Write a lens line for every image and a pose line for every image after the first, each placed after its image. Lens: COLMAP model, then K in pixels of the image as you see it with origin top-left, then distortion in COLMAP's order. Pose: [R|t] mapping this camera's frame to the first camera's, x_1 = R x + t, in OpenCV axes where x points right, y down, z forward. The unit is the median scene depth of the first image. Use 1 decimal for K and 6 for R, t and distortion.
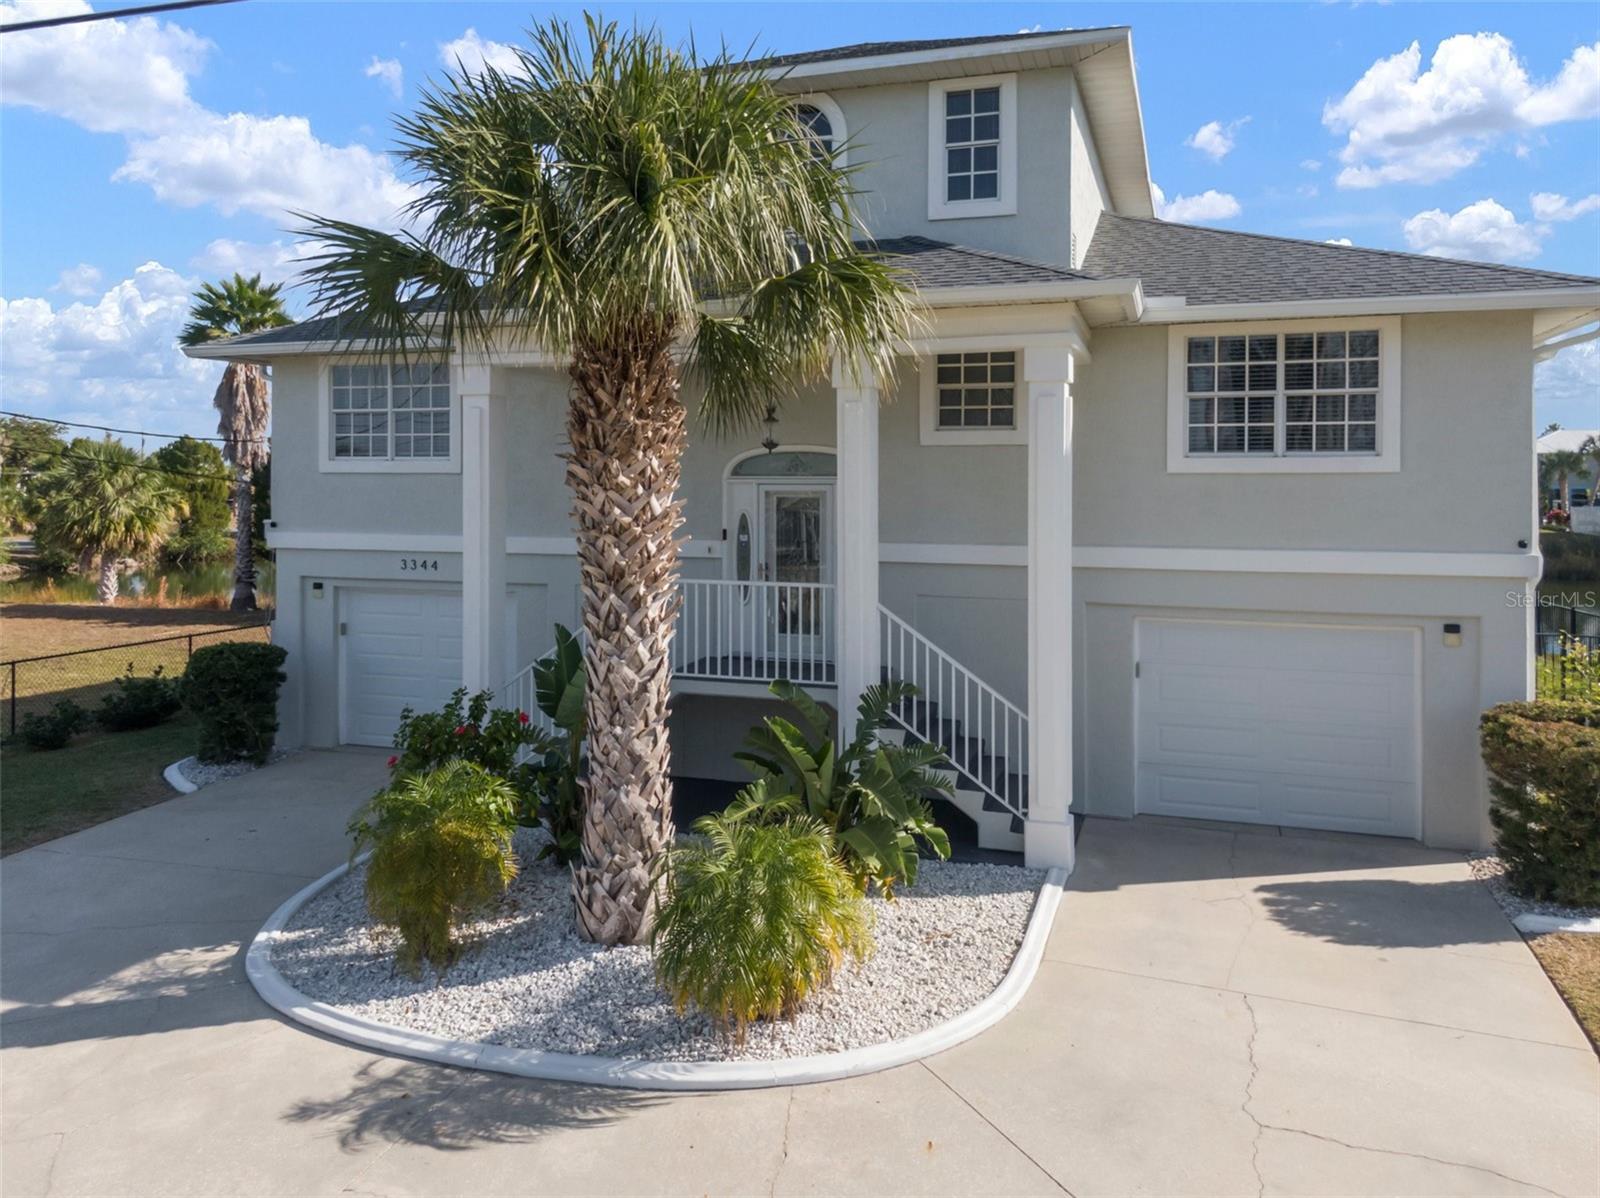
lens RADIAL K [[1217.6, 0, 802.1], [0, 1217.6, 532.9], [0, 0, 1]] dist [0.070325, -0.088275]
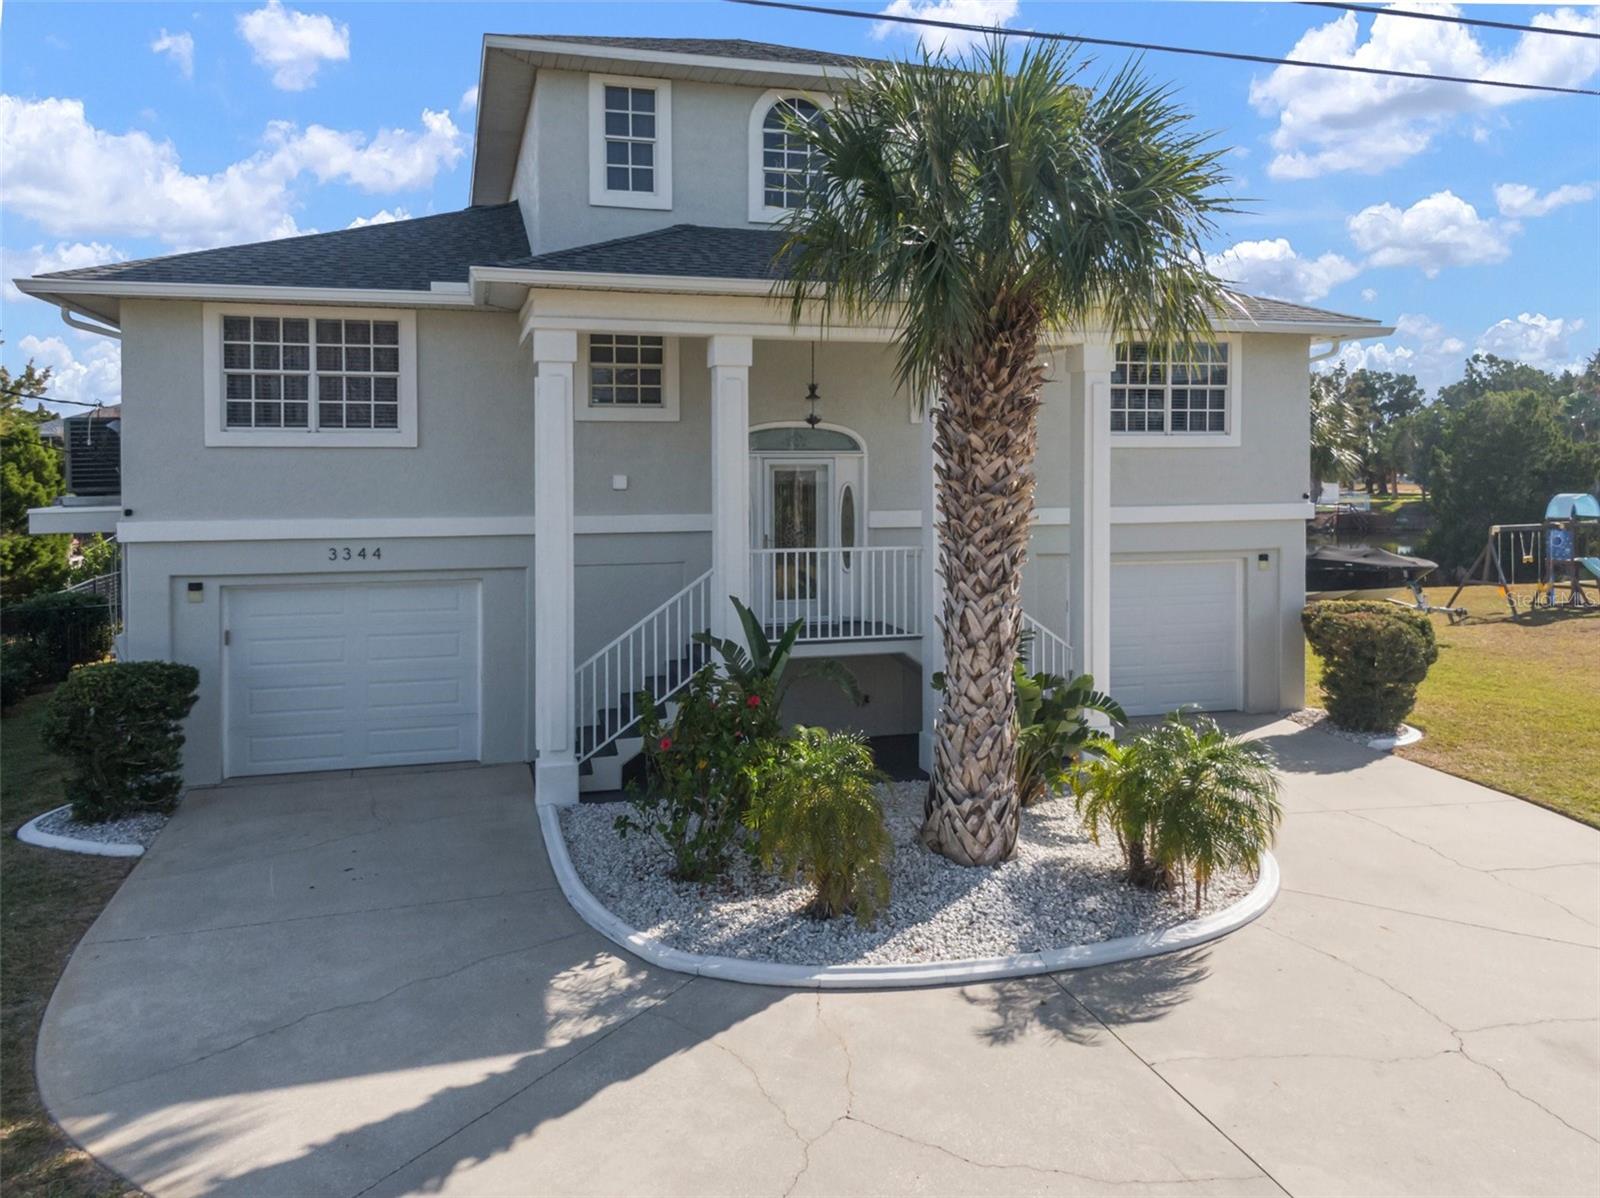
lens RADIAL K [[1245.8, 0, 800.2], [0, 1245.8, 472.6], [0, 0, 1]] dist [0.015858, 0.002178]
pose [[0.824117, -0.009181, 0.566345, -0.879493], [0.031877, 0.999036, -0.030190, 0.008667], [-0.565522, 0.042934, 0.823615, 0.143318]]
